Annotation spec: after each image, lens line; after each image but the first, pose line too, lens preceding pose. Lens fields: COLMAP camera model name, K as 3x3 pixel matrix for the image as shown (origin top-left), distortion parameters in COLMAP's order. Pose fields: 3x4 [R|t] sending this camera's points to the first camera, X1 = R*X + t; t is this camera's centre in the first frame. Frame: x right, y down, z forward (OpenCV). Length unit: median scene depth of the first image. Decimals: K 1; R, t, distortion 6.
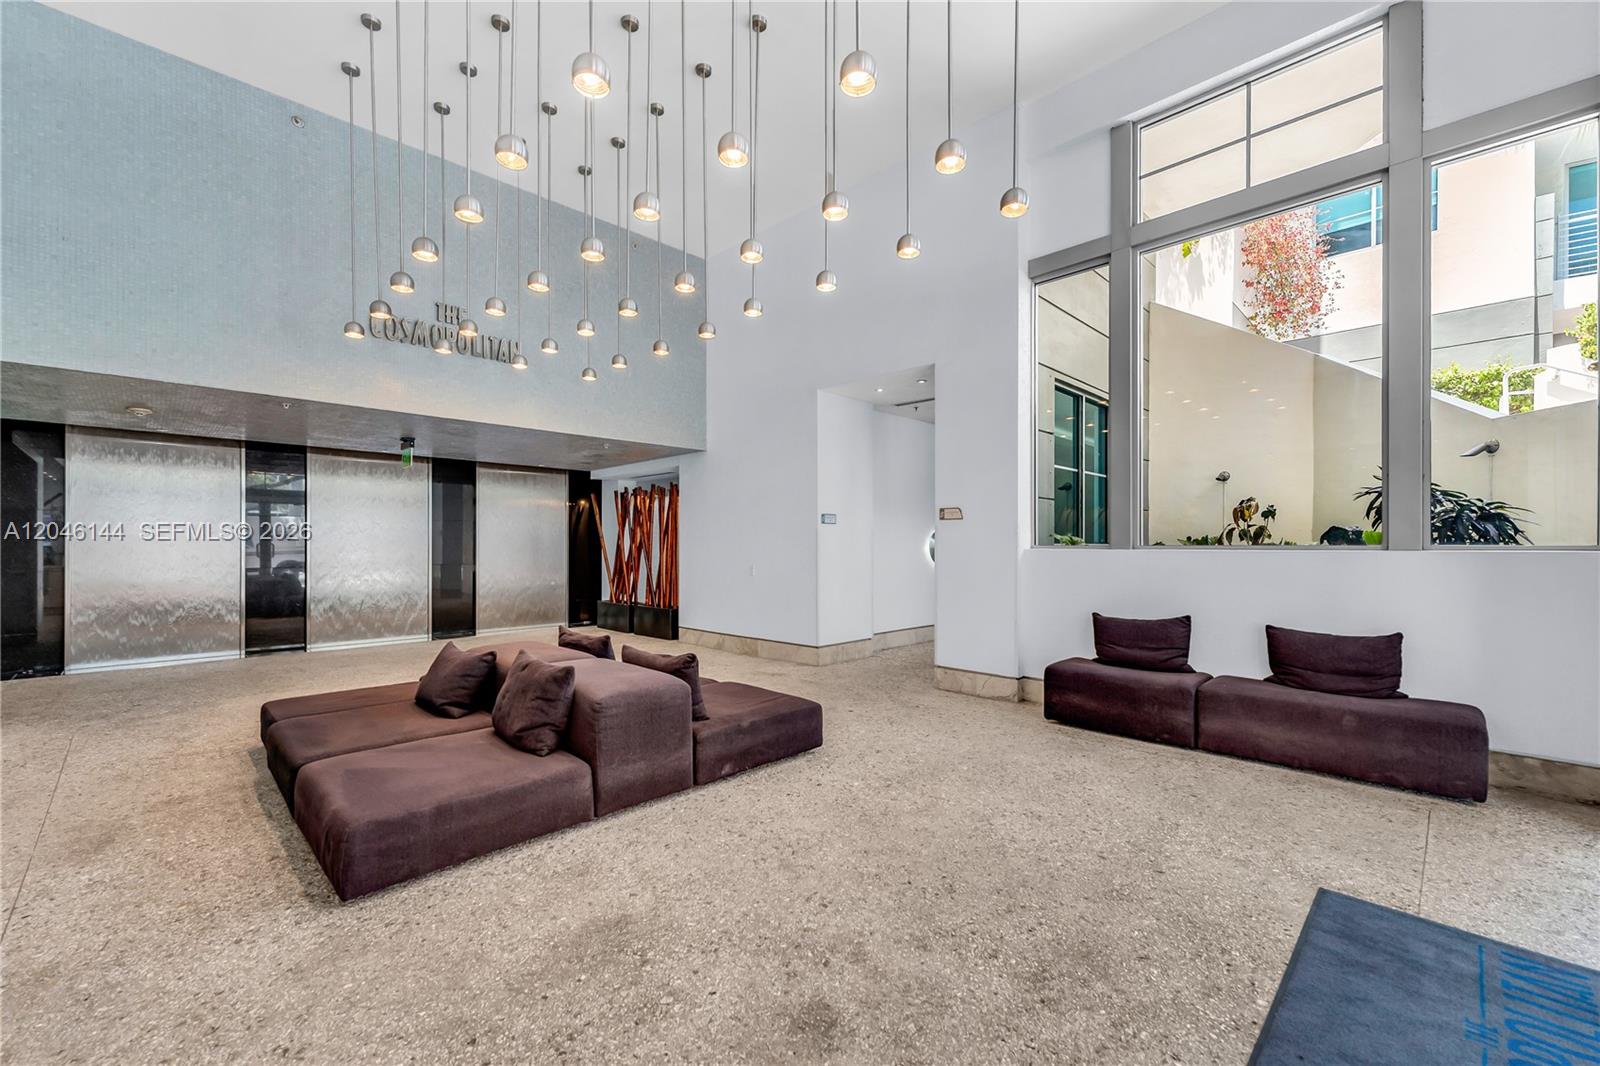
lens RADIAL K [[653.4, 0, 792.8], [0, 653.4, 522.2], [0, 0, 1]] dist [0.004131, -0.000014]
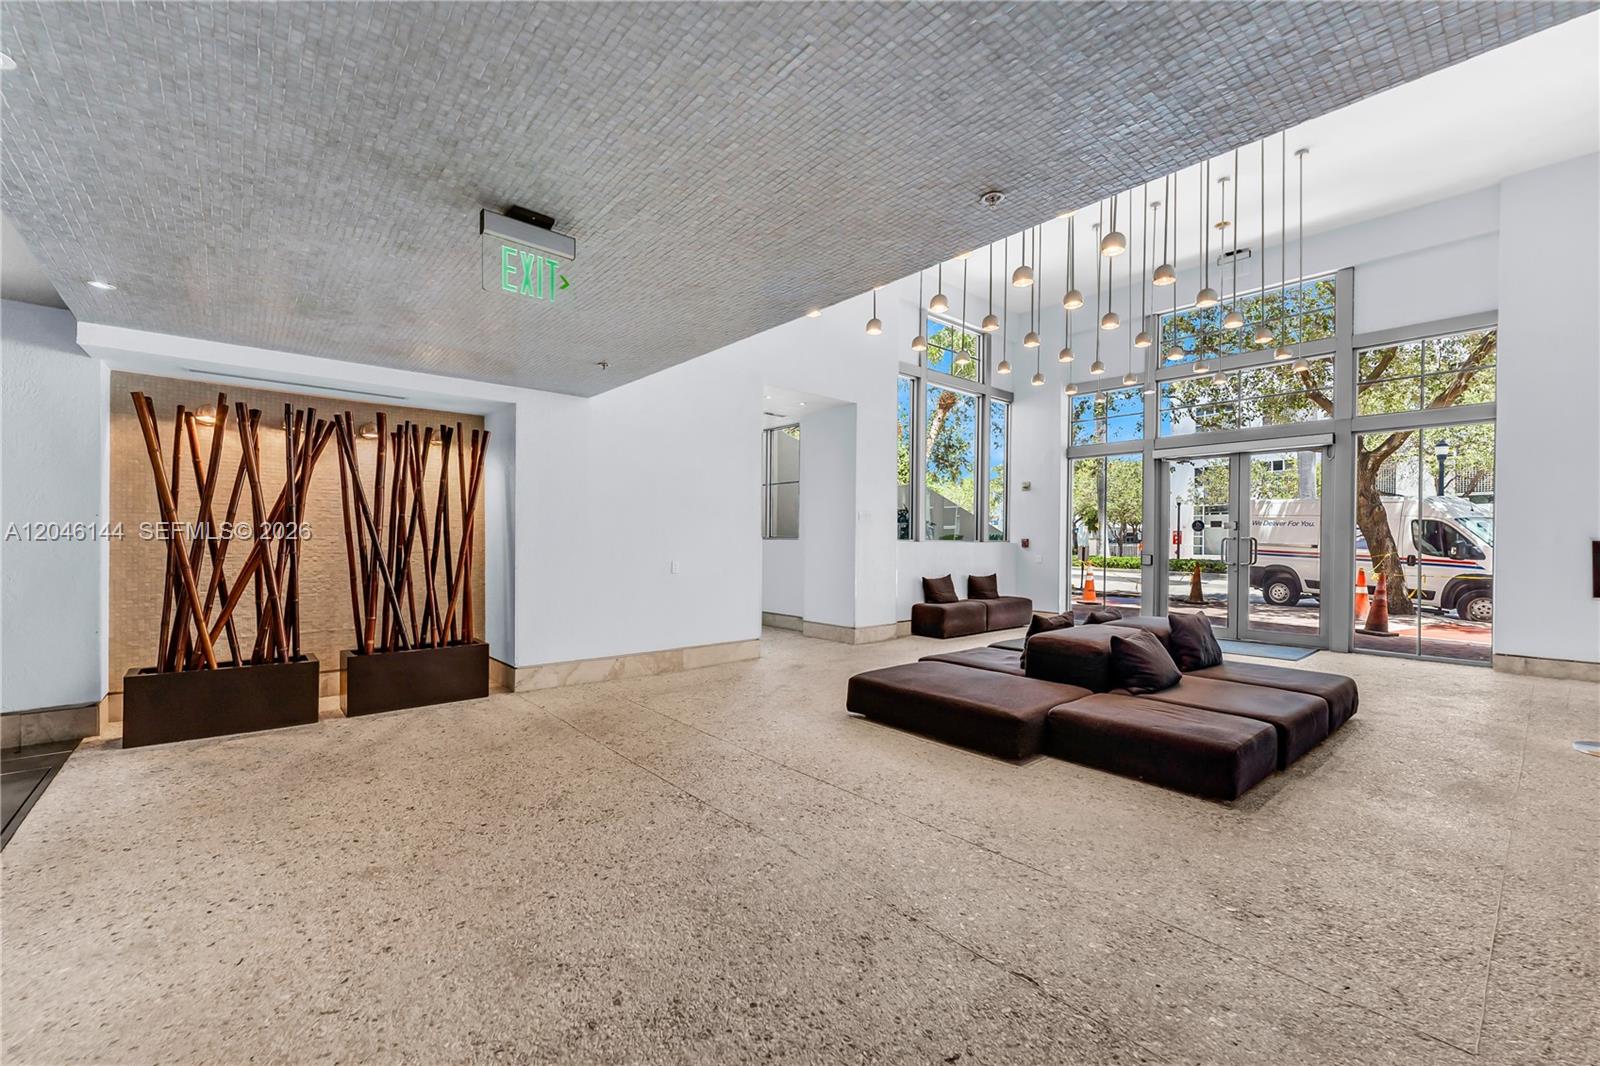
lens RADIAL K [[653.4, 0, 792.8], [0, 653.4, 522.2], [0, 0, 1]] dist [0.004131, -0.000014]
pose [[0.080773, 0.025760, 0.996400, -1.376154], [-0.044010, 0.998783, -0.022254, 0.045009], [-0.995760, -0.042054, 0.081808, 1.244229]]
